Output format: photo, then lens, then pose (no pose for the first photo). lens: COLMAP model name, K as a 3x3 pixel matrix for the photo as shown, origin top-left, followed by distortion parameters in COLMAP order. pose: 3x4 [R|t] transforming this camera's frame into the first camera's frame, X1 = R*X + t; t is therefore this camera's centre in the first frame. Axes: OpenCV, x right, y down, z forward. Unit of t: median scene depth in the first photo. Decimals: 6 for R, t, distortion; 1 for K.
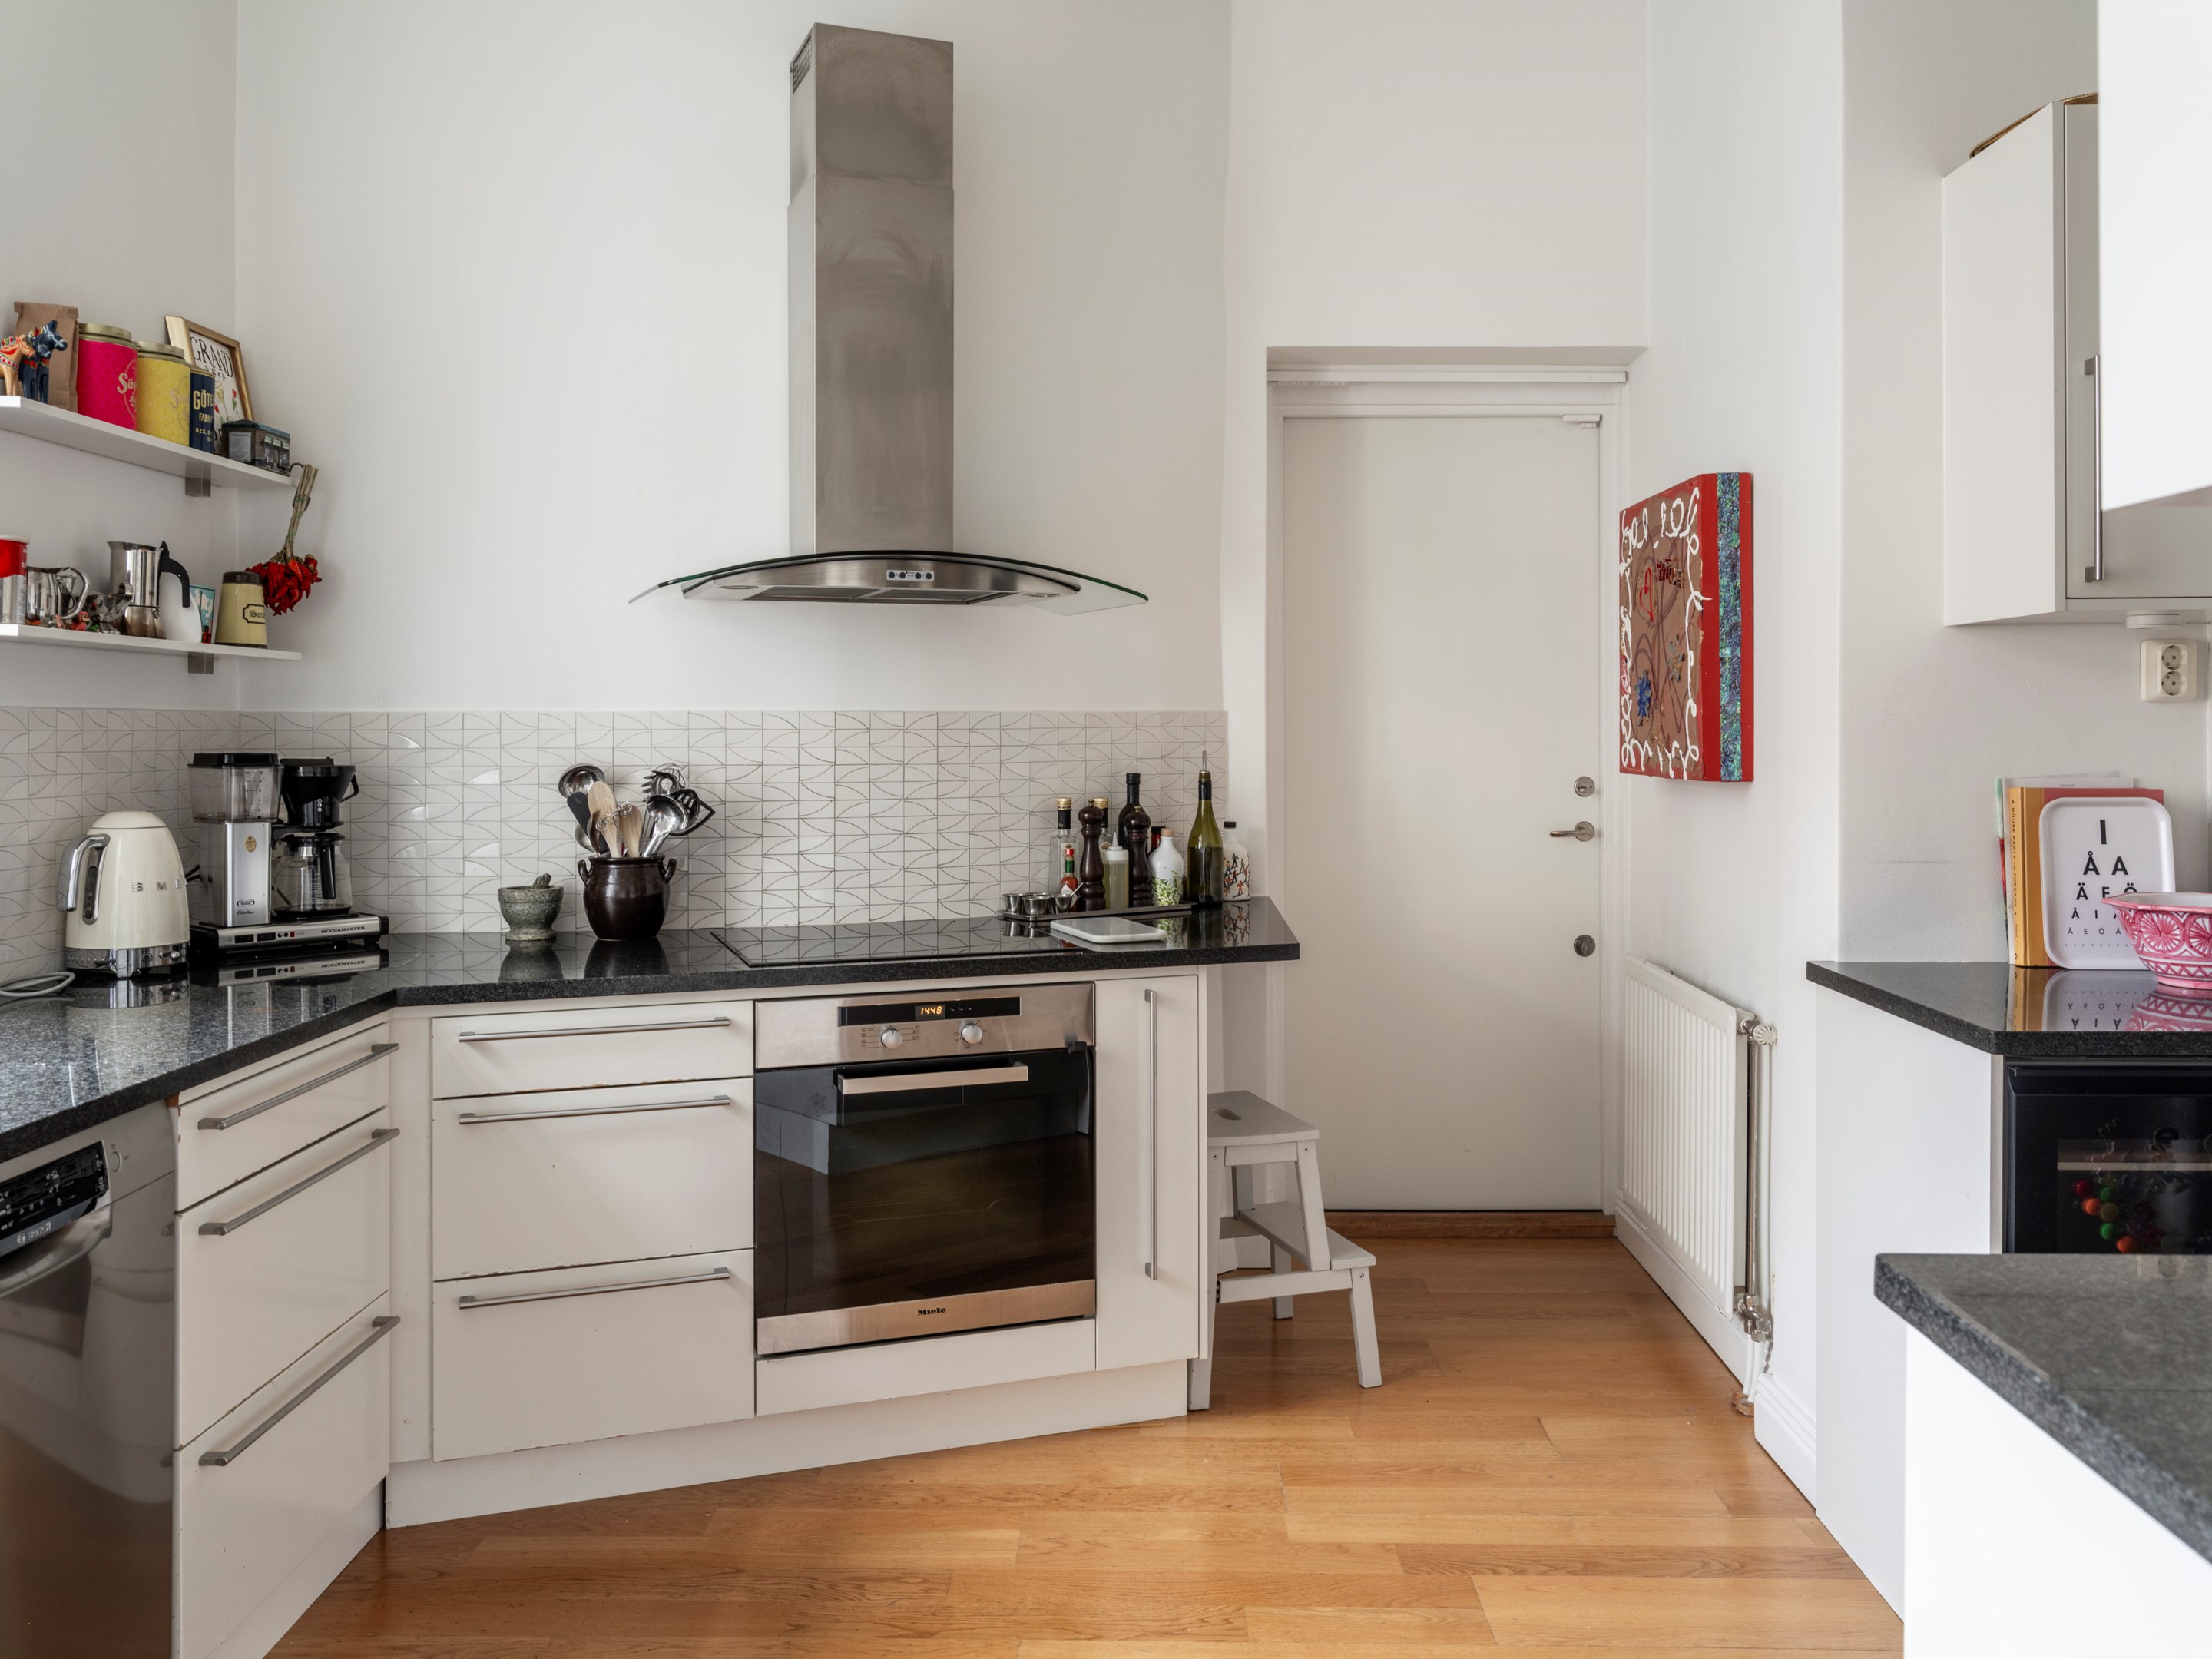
lens RADIAL K [[1659.8, 0, 1108.9], [0, 1659.8, 733.4], [0, 0, 1]] dist [0.003419, 0.000260]
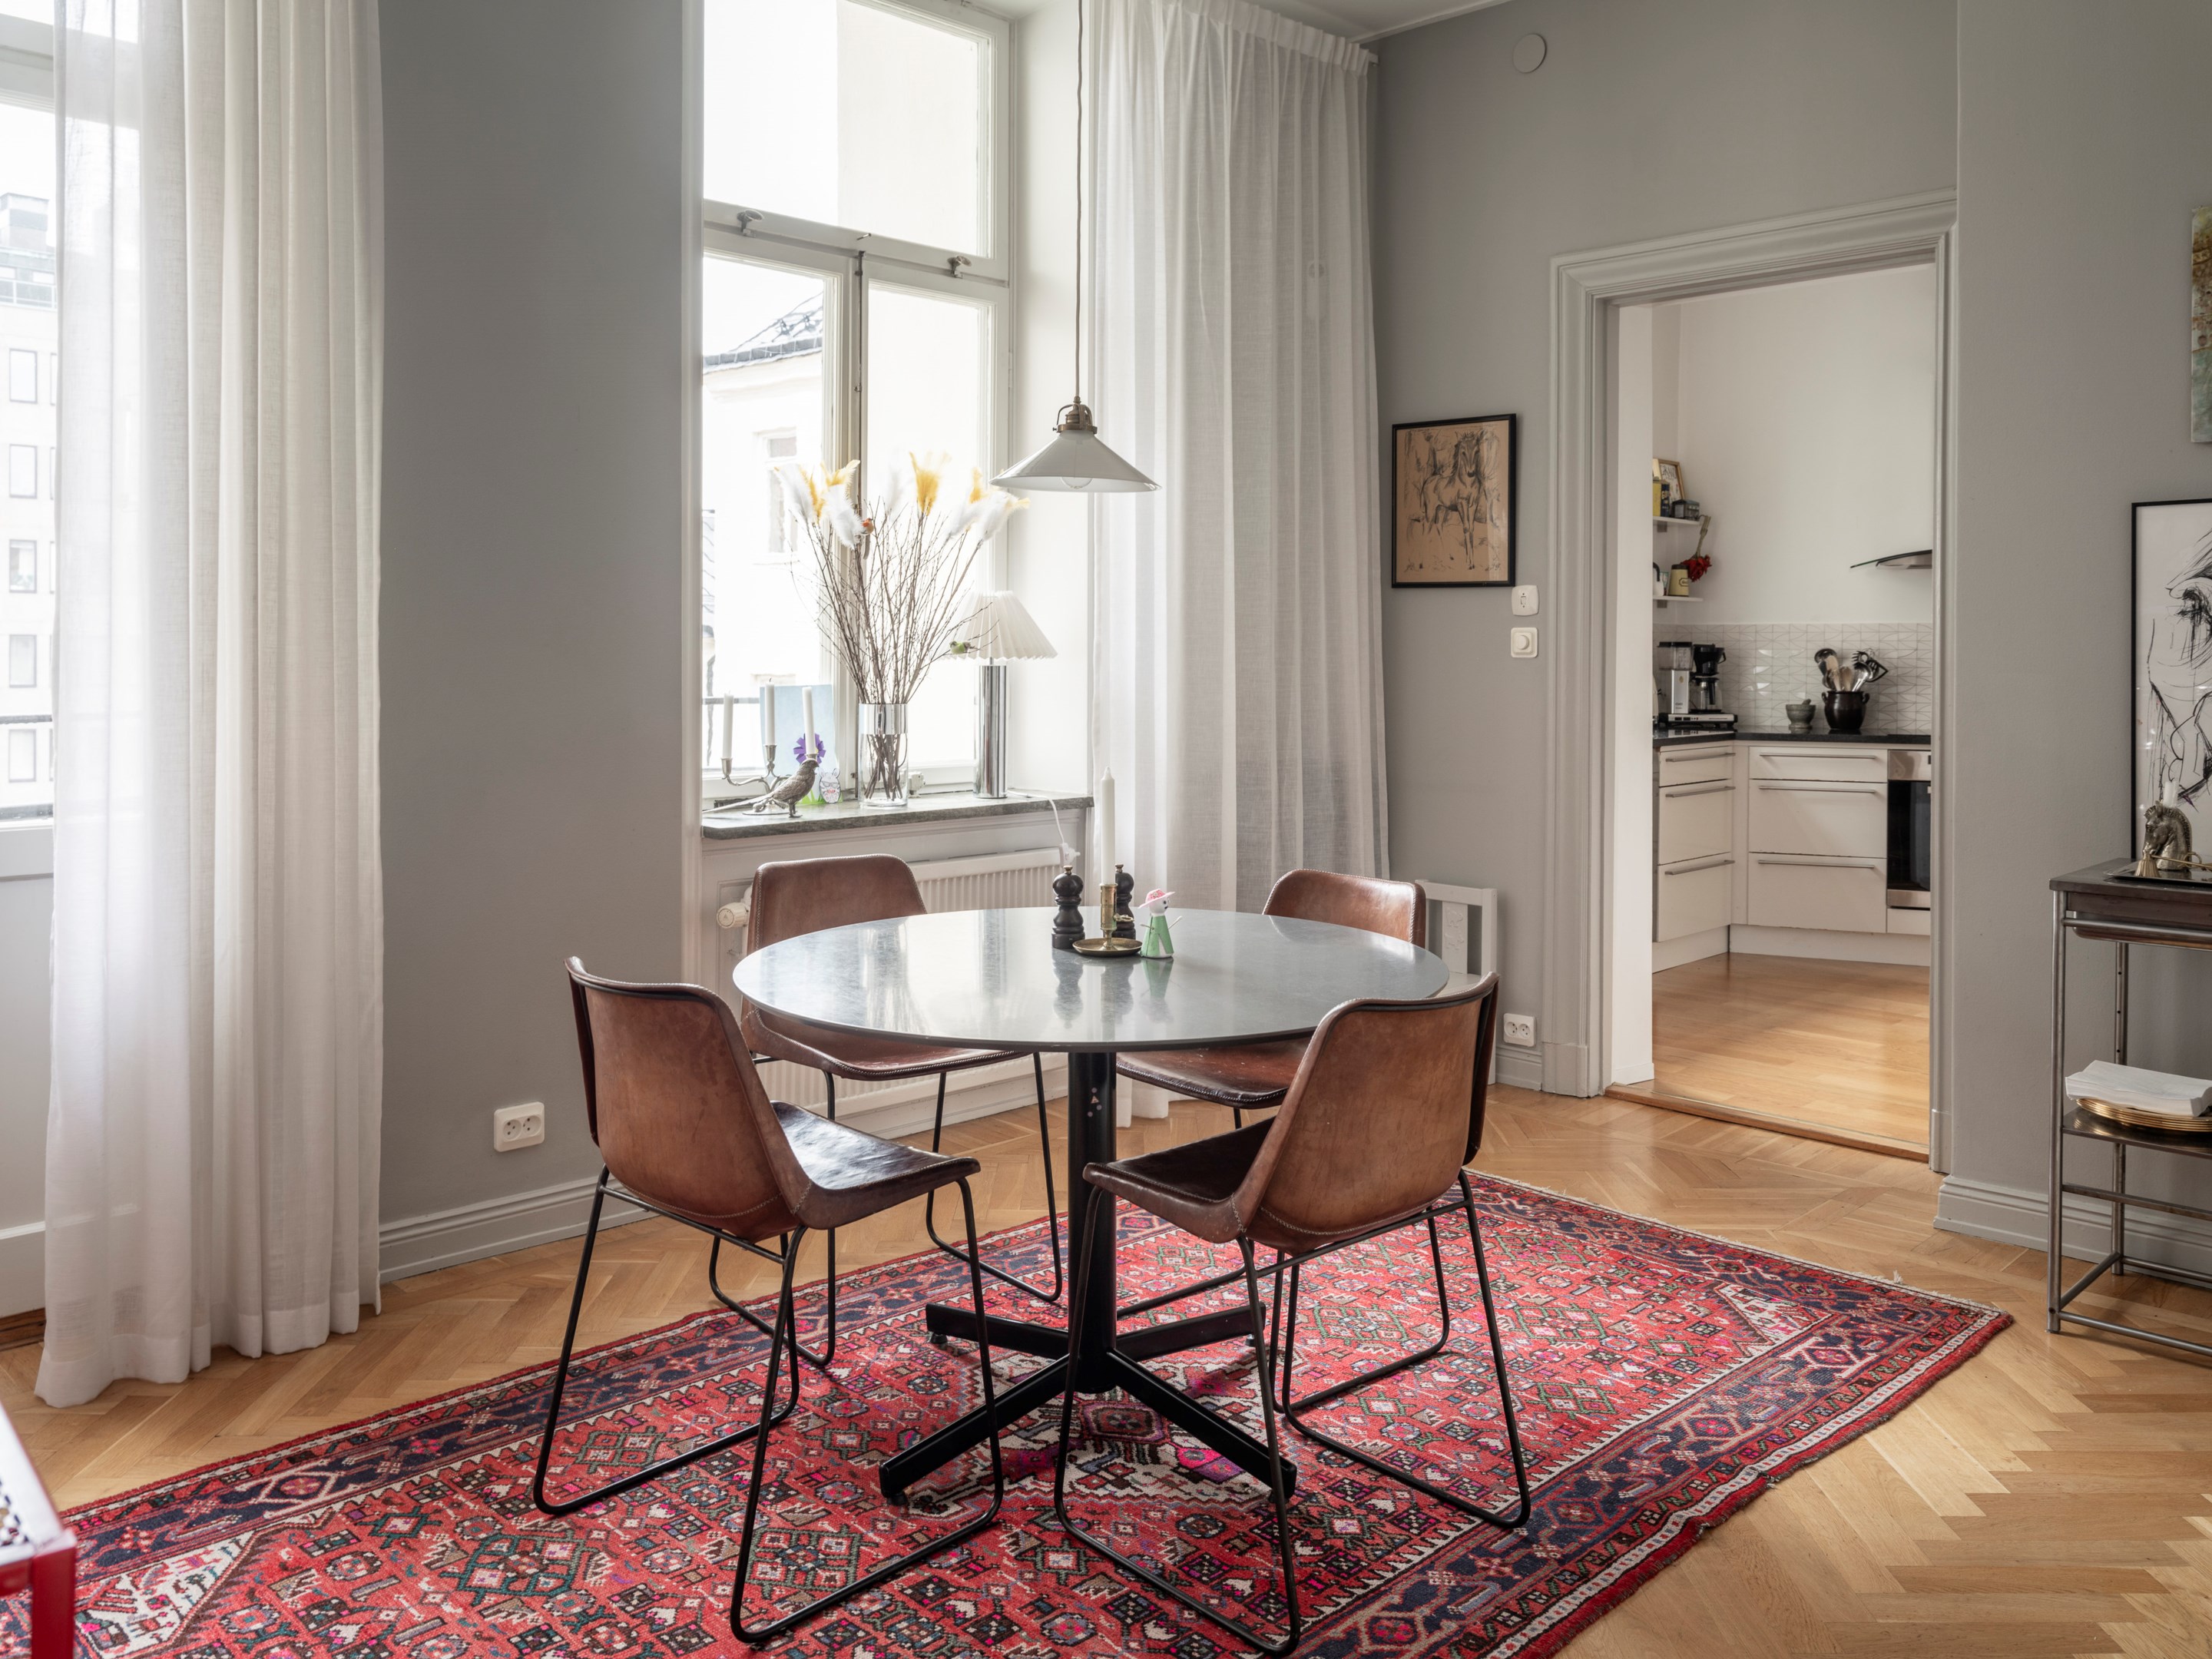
lens RADIAL K [[1769.4, 0, 1135.6], [0, 1769.4, 675.0], [0, 0, 1]] dist [0.009979, -0.000271]
pose [[0.721979, 0.016191, -0.691726, 0.535196], [-0.011232, 0.999869, 0.011680, 0.031380], [0.691824, -0.000663, 0.722066, -1.090098]]
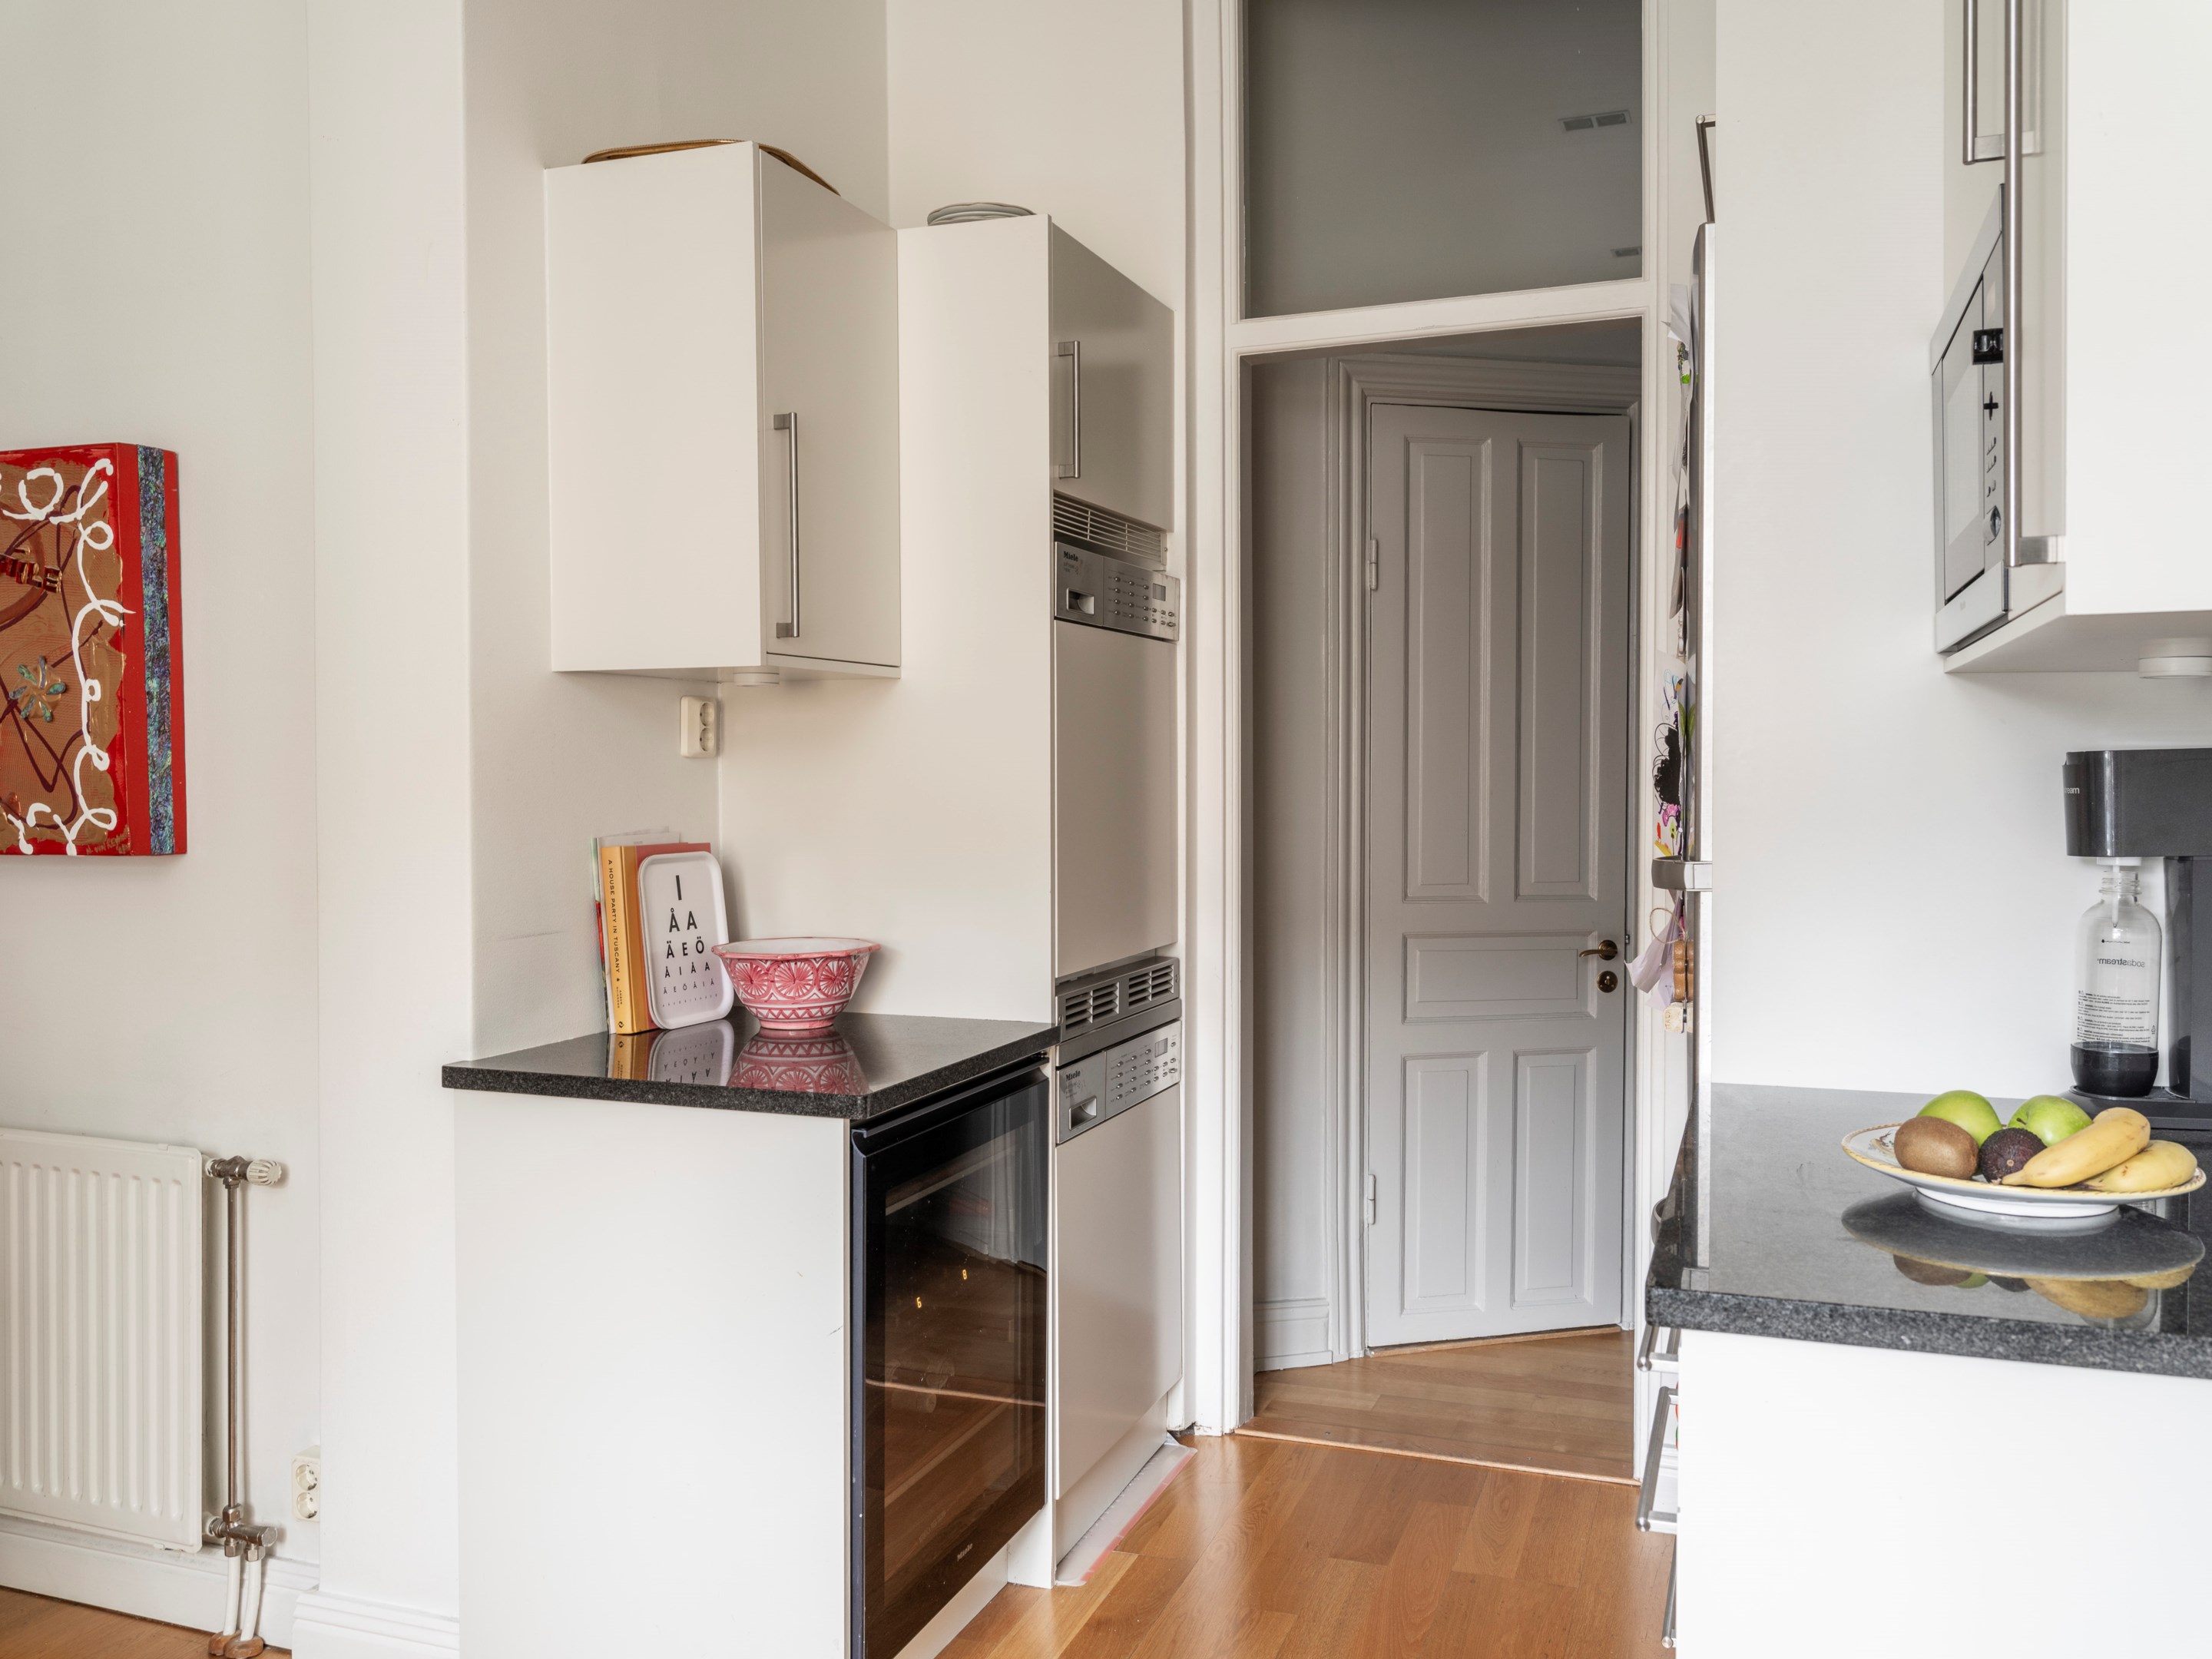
lens RADIAL K [[1740.2, 0, 1106.0], [0, 1740.2, 829.5], [0, 0, 1]] dist [0.009865, 0.003265]
pose [[0.335923, -0.028946, 0.941445, -0.298374], [0.005995, 0.999573, 0.028594, -0.003921], [-0.941870, -0.003961, 0.335953, 0.411597]]
